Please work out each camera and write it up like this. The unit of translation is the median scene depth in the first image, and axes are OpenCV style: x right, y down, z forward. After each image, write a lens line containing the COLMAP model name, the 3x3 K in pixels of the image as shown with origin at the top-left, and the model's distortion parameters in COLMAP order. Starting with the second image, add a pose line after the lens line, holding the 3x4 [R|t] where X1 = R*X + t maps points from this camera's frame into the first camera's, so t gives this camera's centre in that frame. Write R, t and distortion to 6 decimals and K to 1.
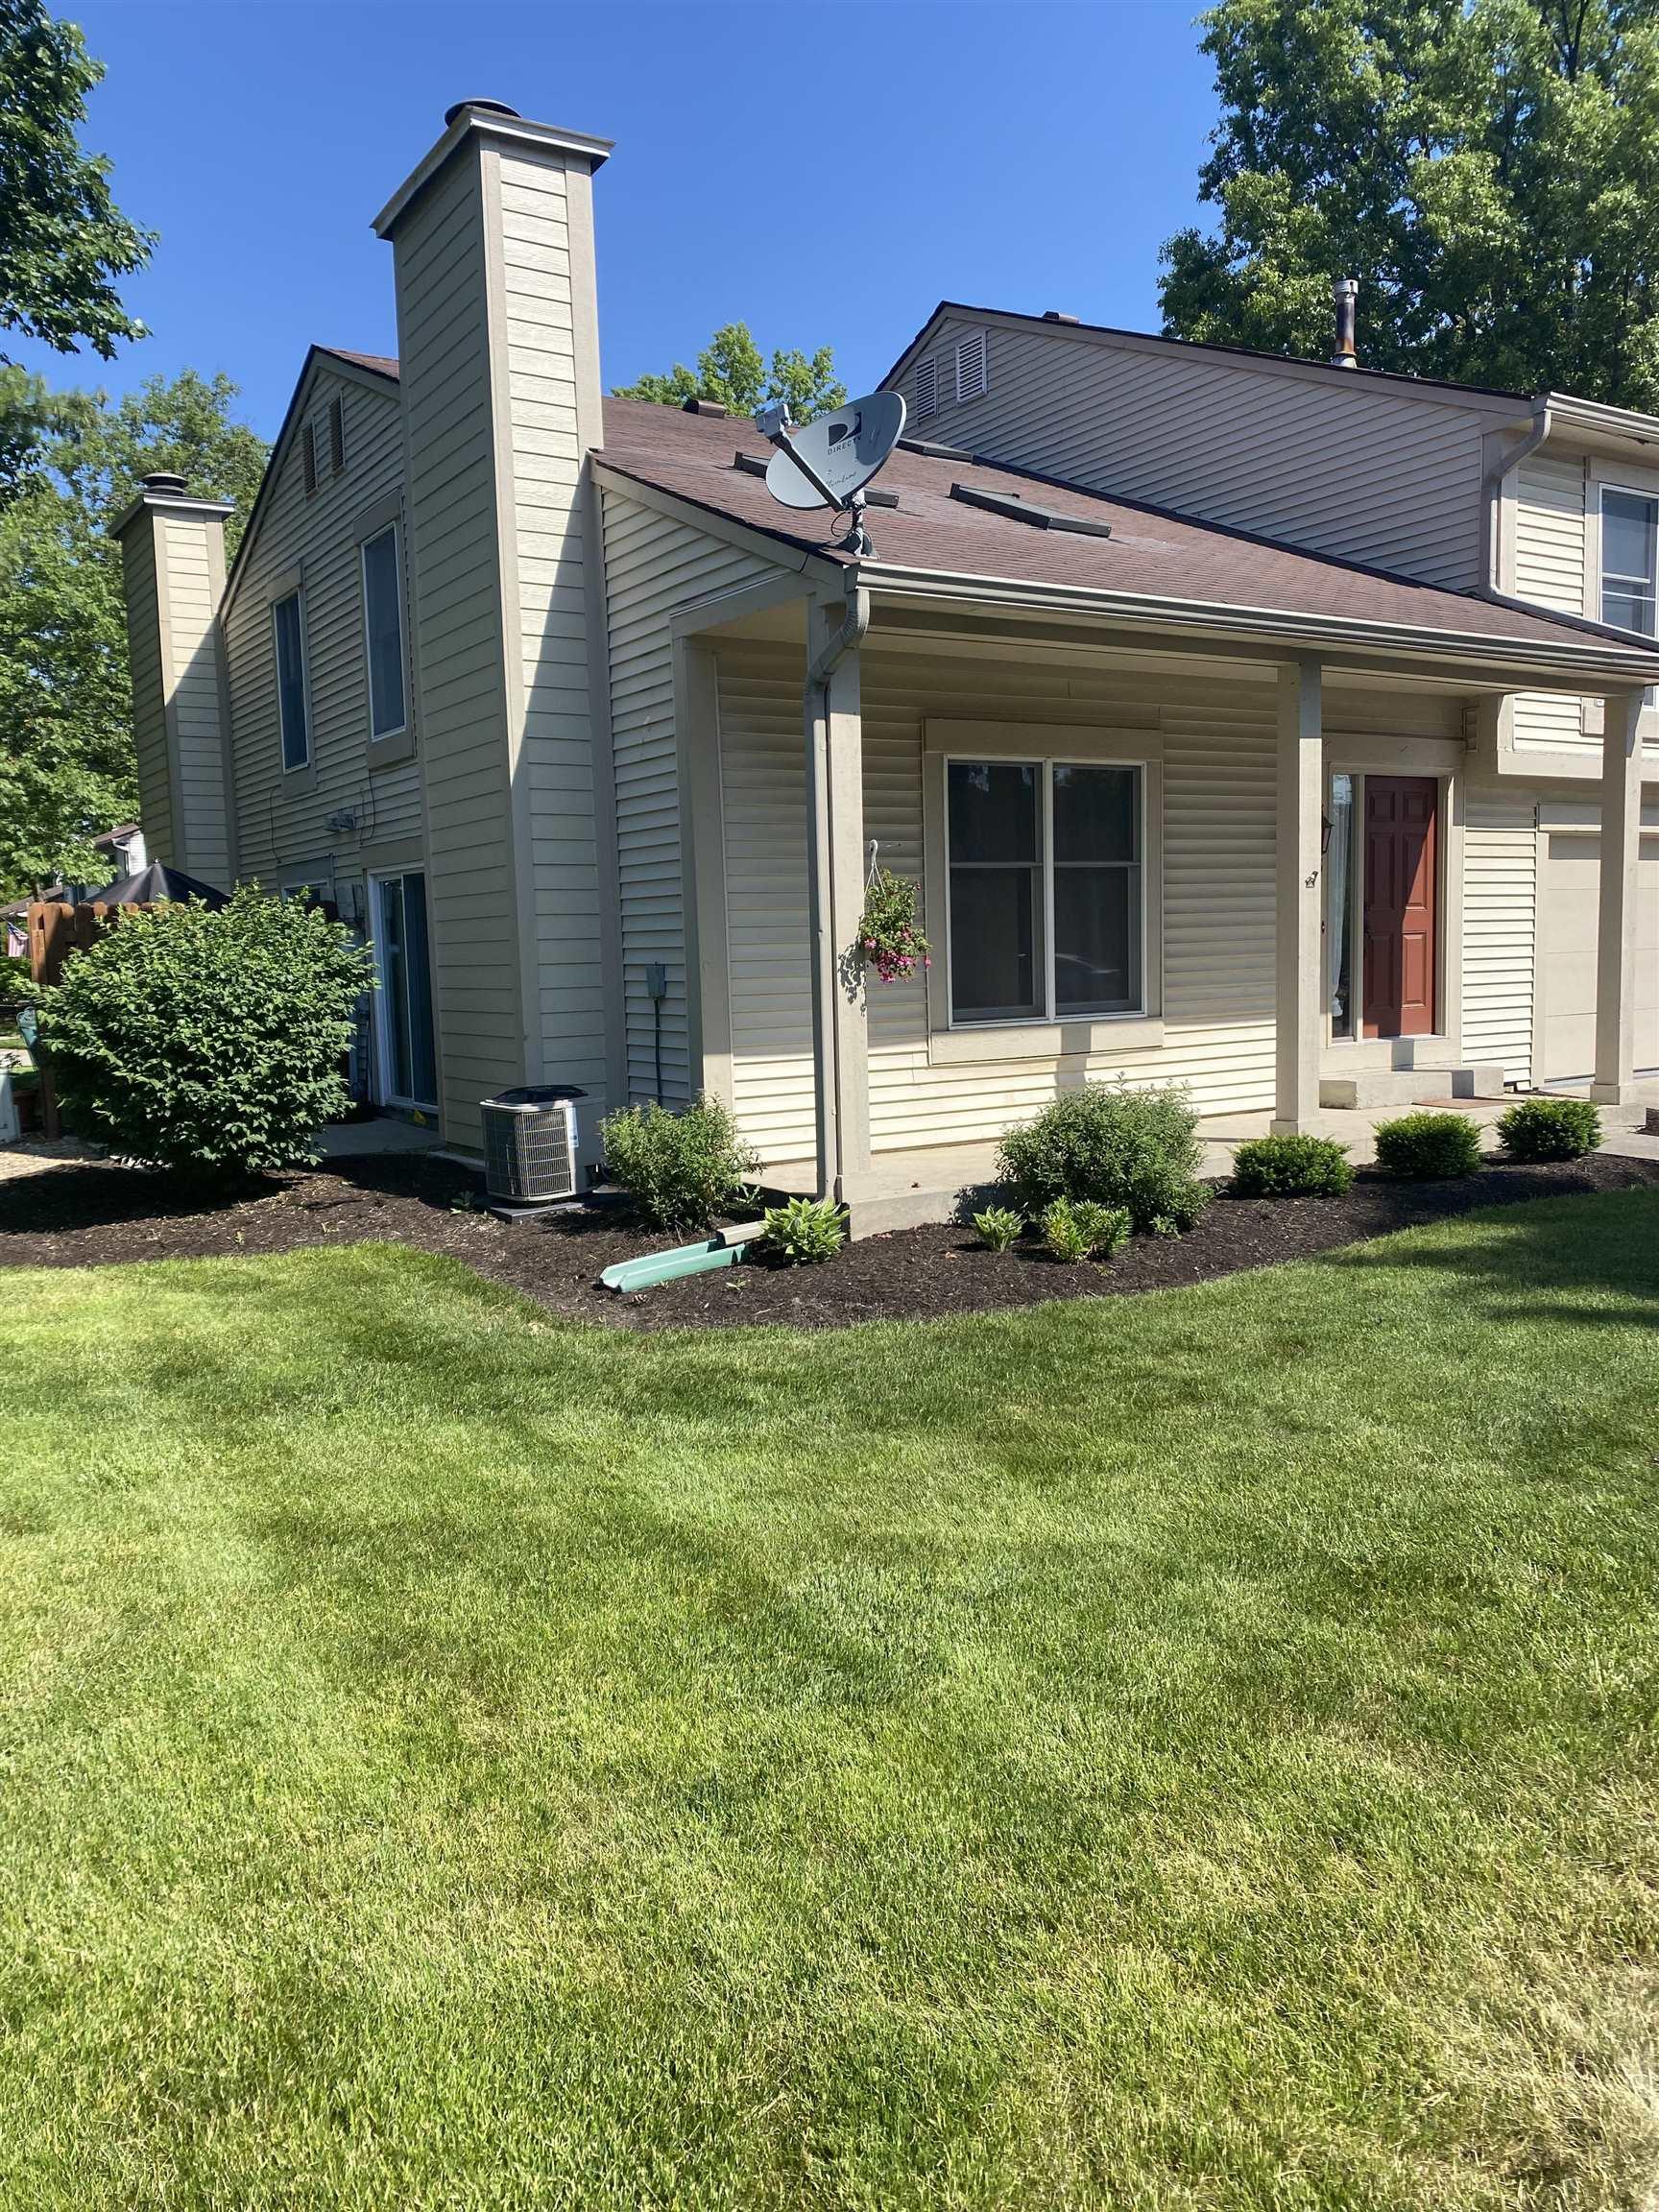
lens RADIAL K [[1685.2, 0, 829.0], [0, 1685.2, 1116.0], [0, 0, 1]] dist [0.048703, -0.051806]
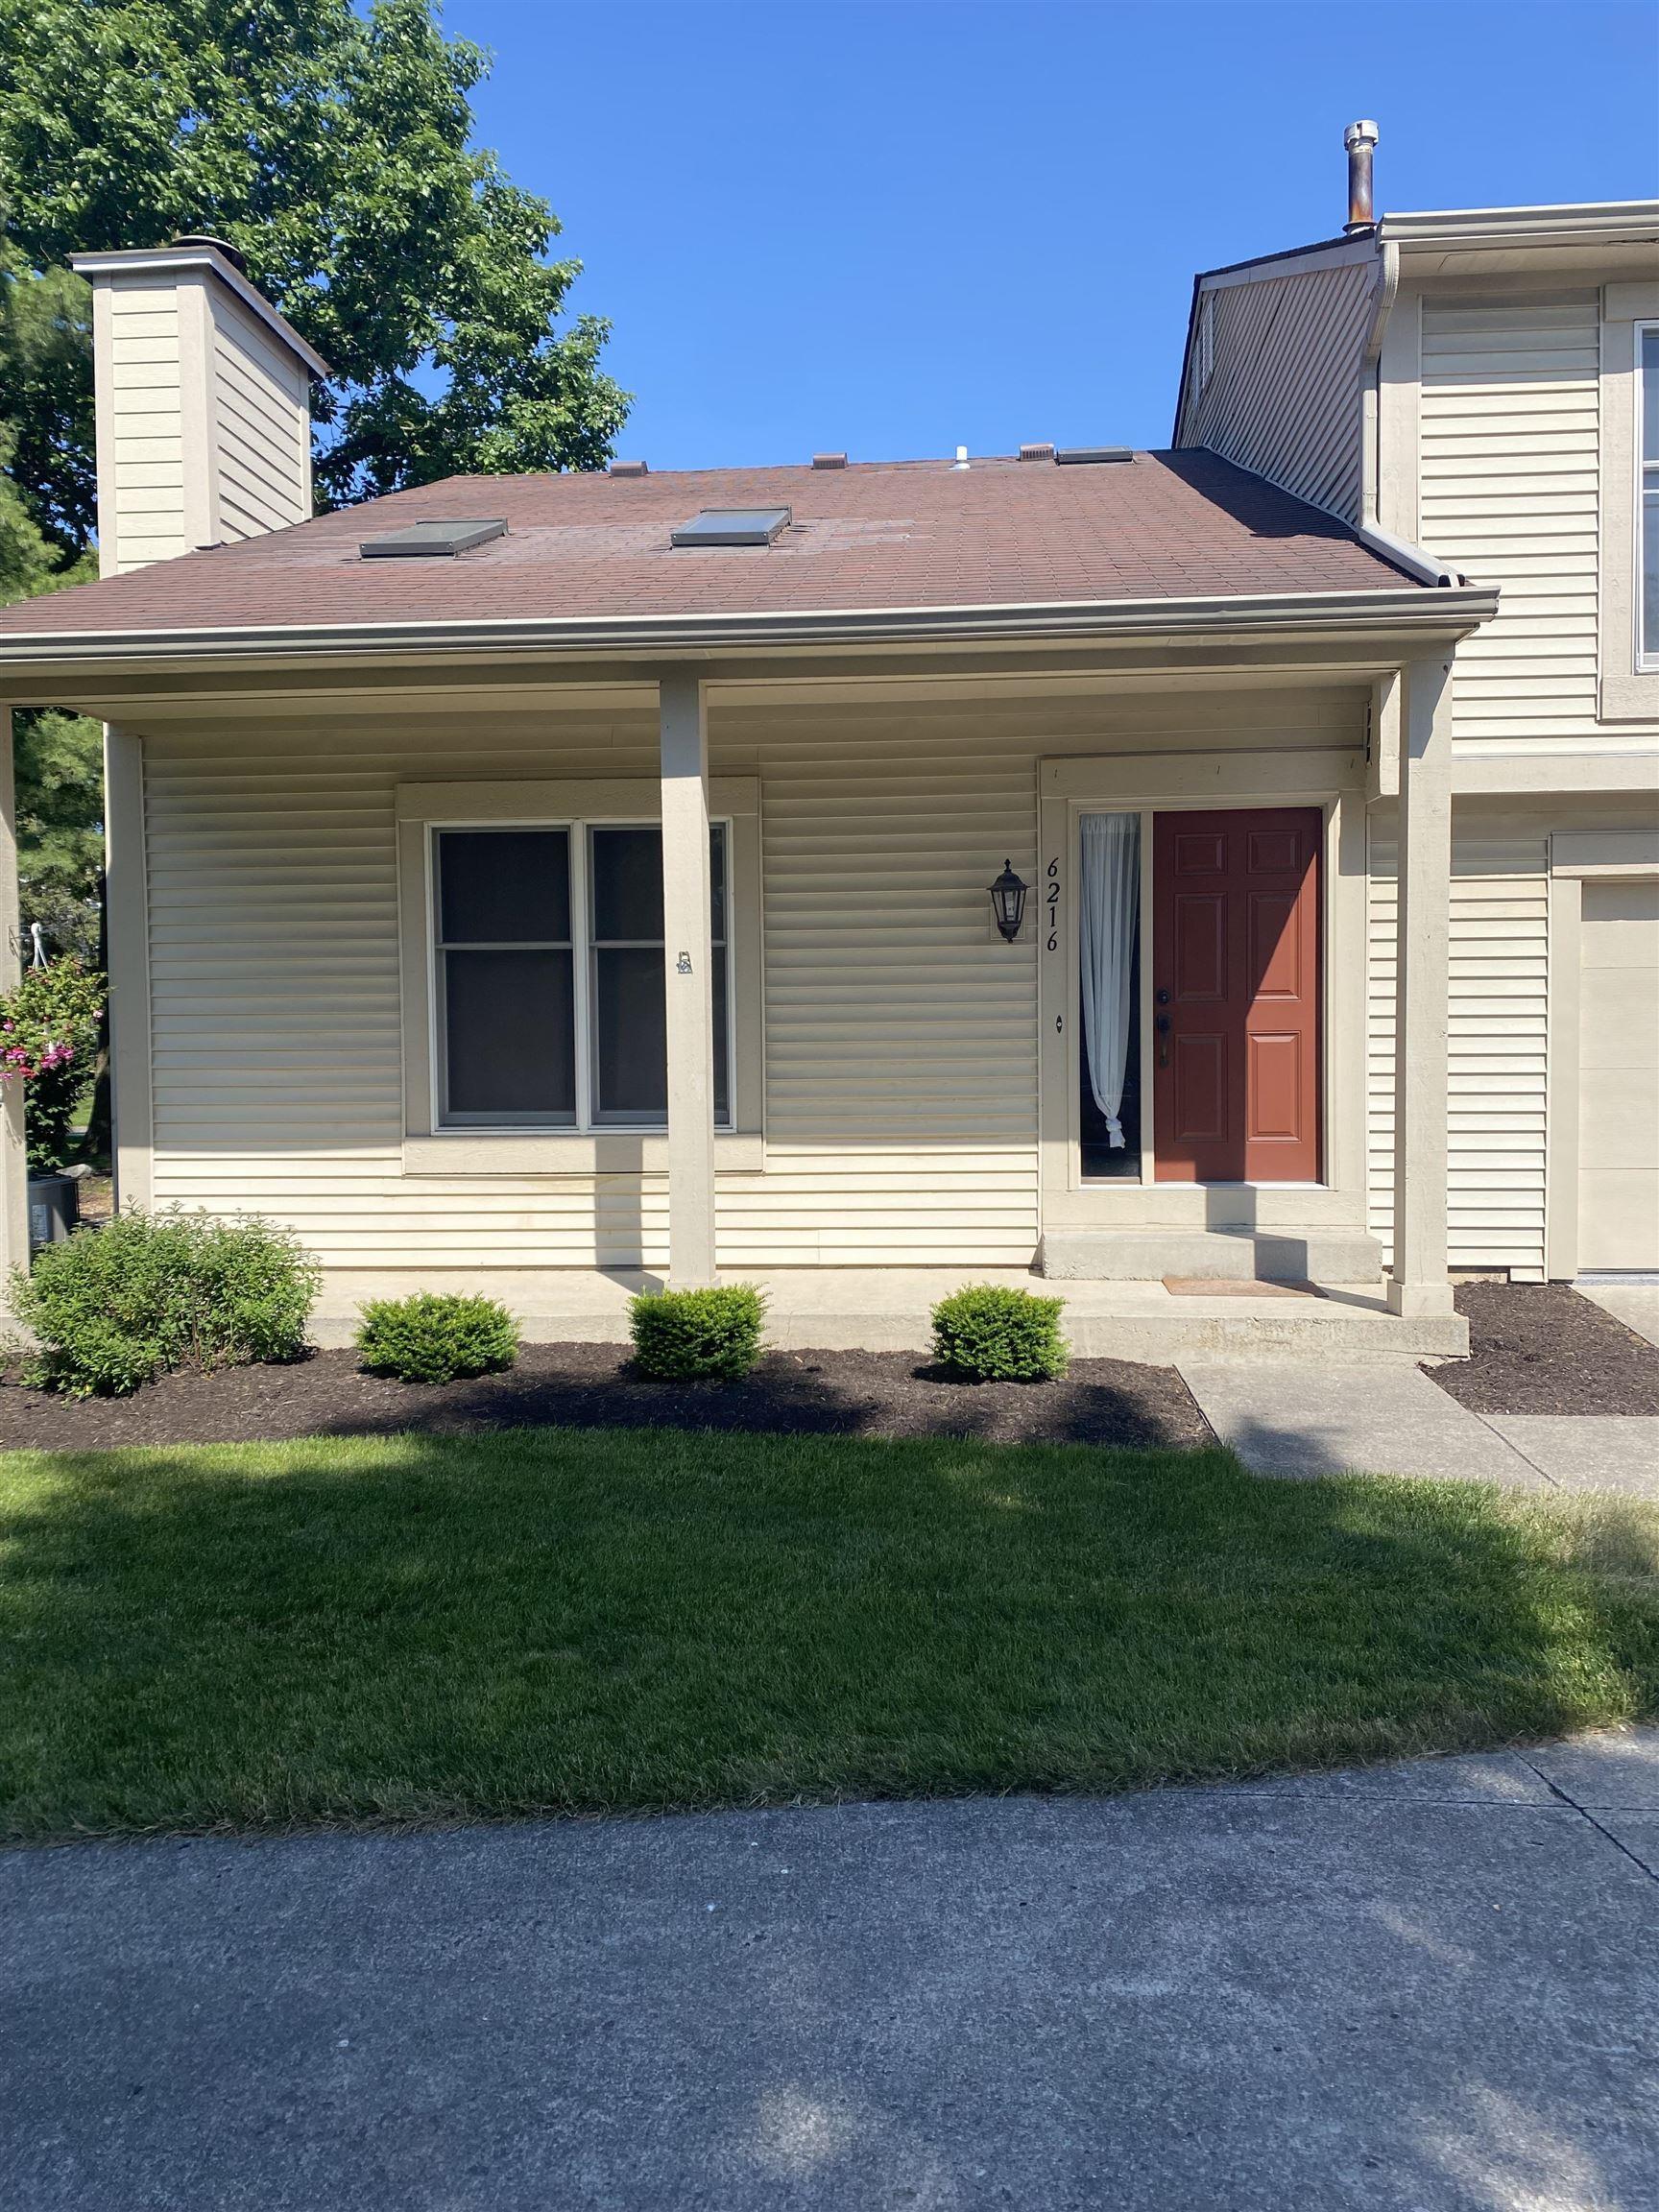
lens RADIAL K [[1685.2, 0, 832.5], [0, 1685.2, 1099.7], [0, 0, 1]] dist [0.048703, -0.051806]
pose [[0.788681, 0.038658, -0.613586, 0.682353], [-0.073752, 0.996763, -0.031998, -0.050232], [0.610363, 0.070489, 0.788979, 0.384679]]
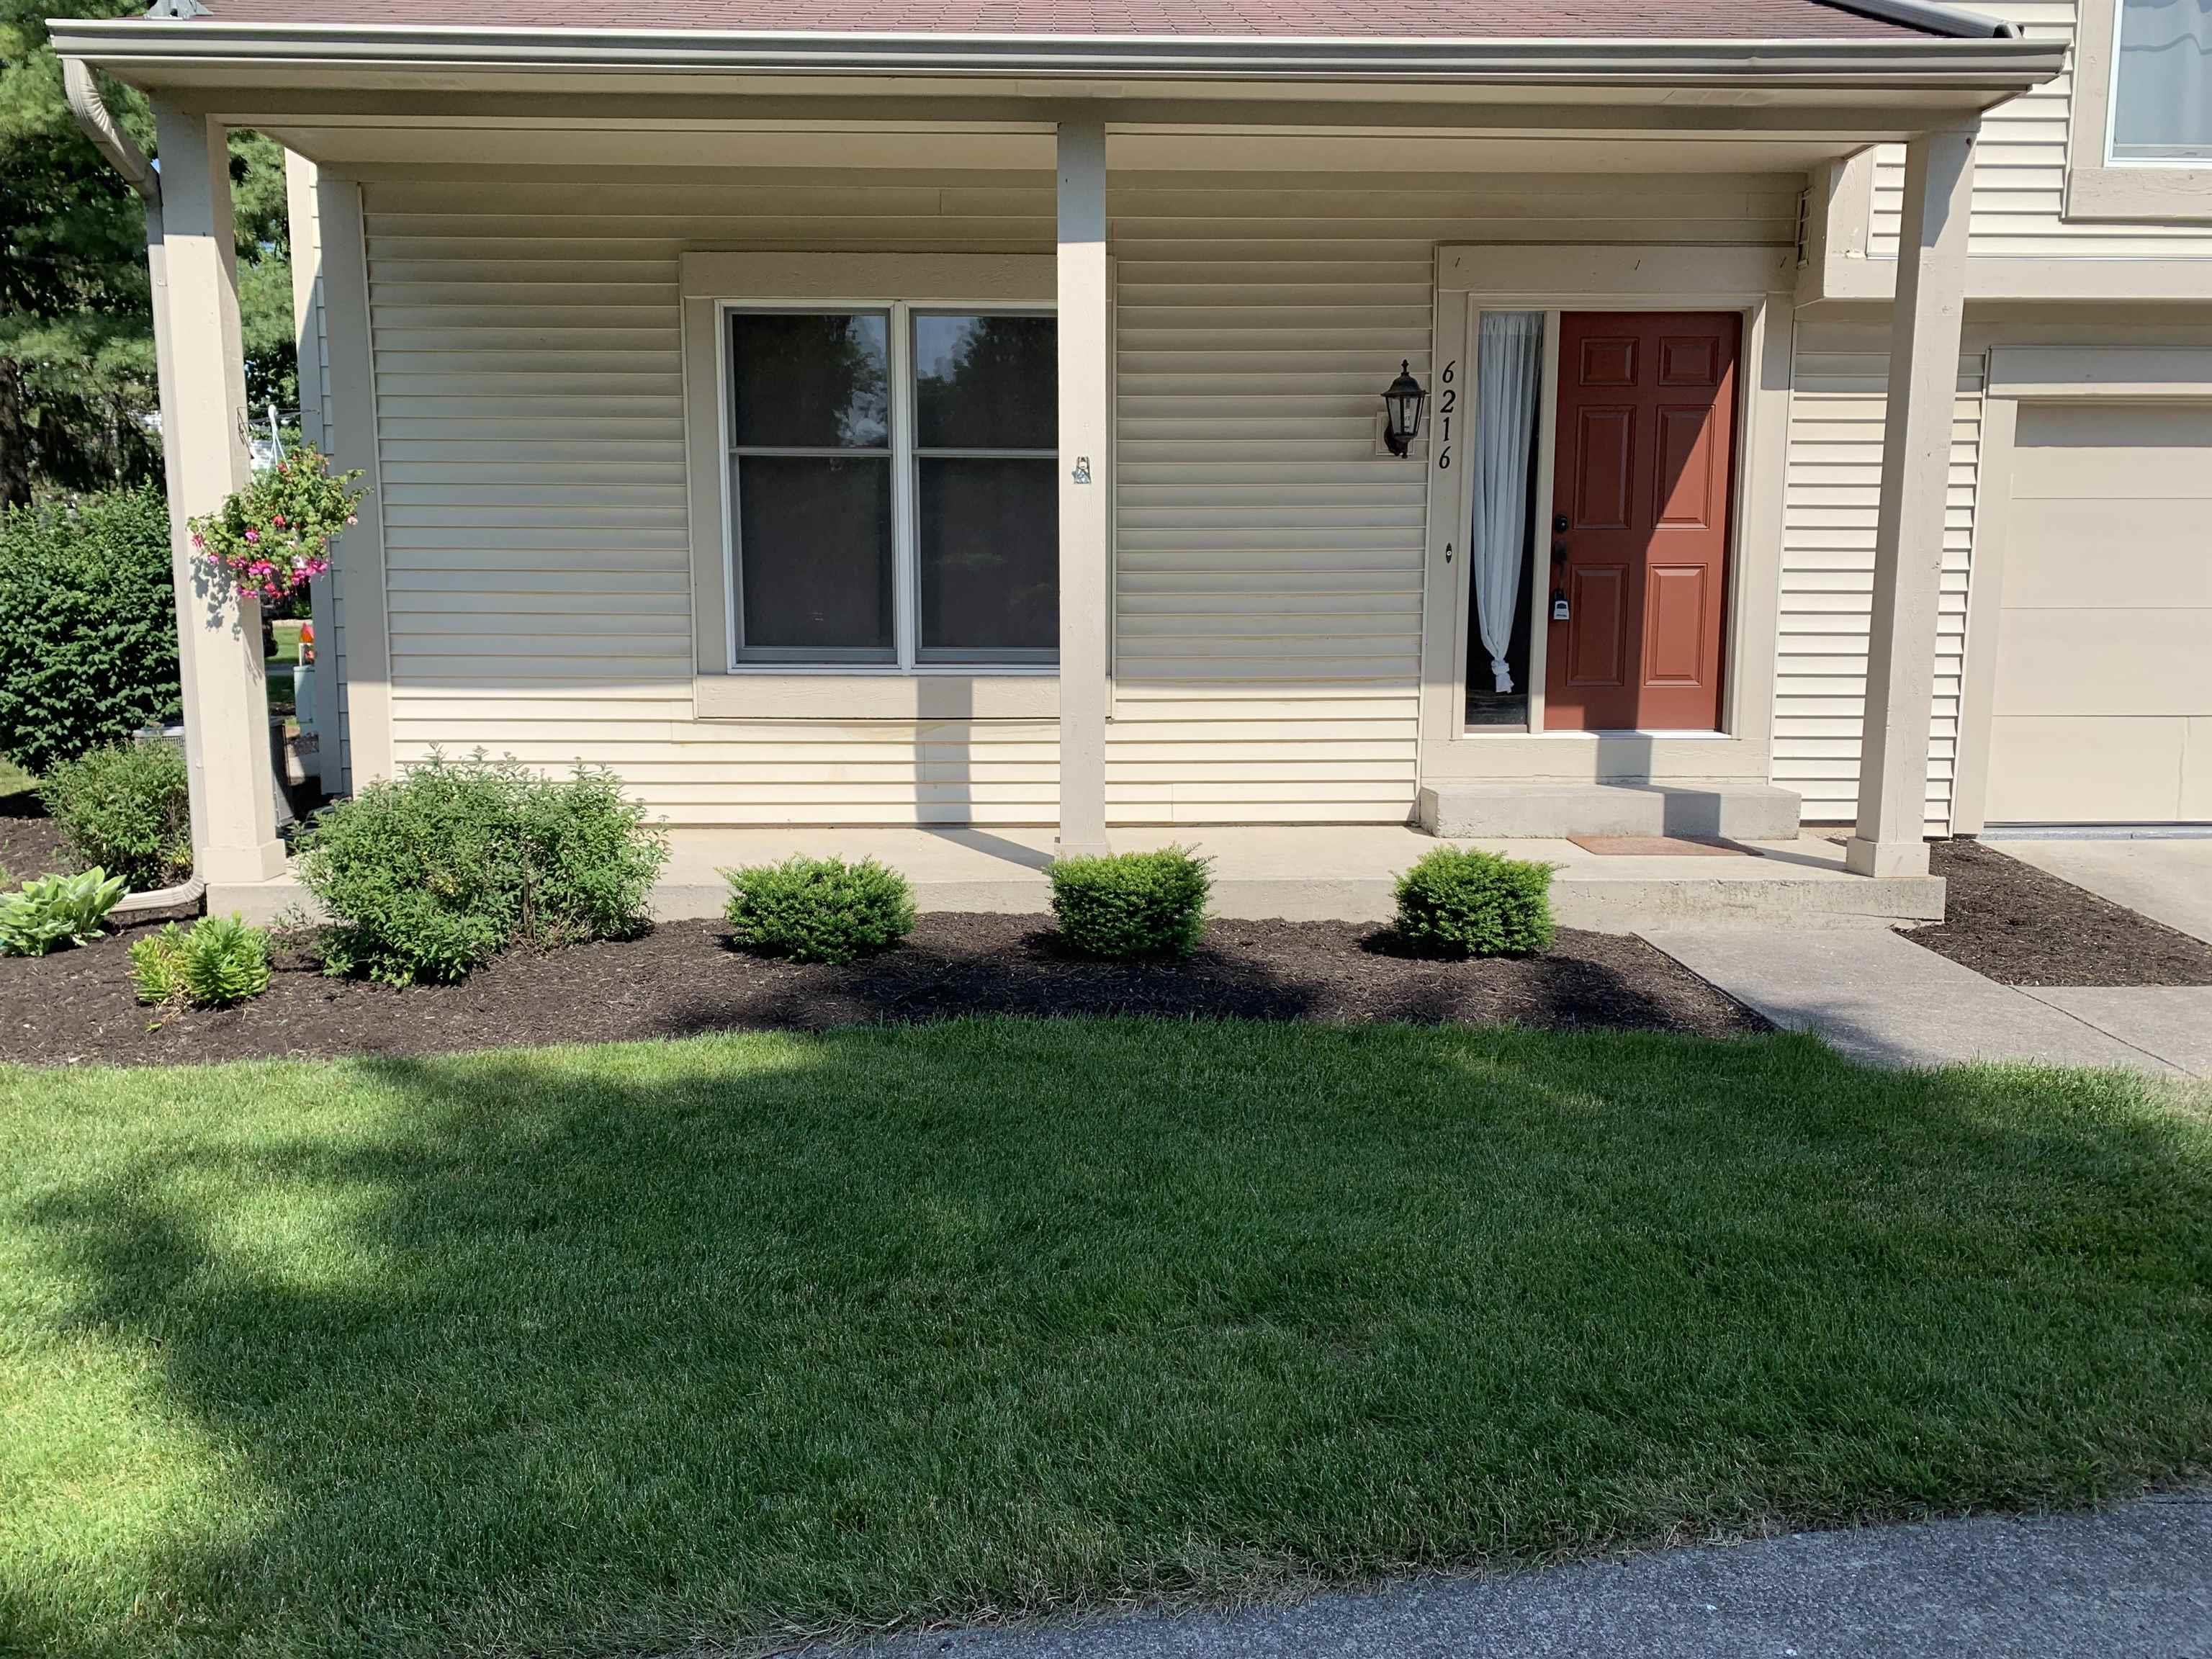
lens RADIAL K [[1690.2, 0, 1101.7], [0, 1690.2, 822.1], [0, 0, 1]] dist [0.027621, -0.019136]
pose [[0.849591, 0.098989, -0.518069, 0.543043], [-0.078214, 0.995016, 0.061855, -0.039658], [0.521610, -0.012031, 0.853099, 0.389072]]
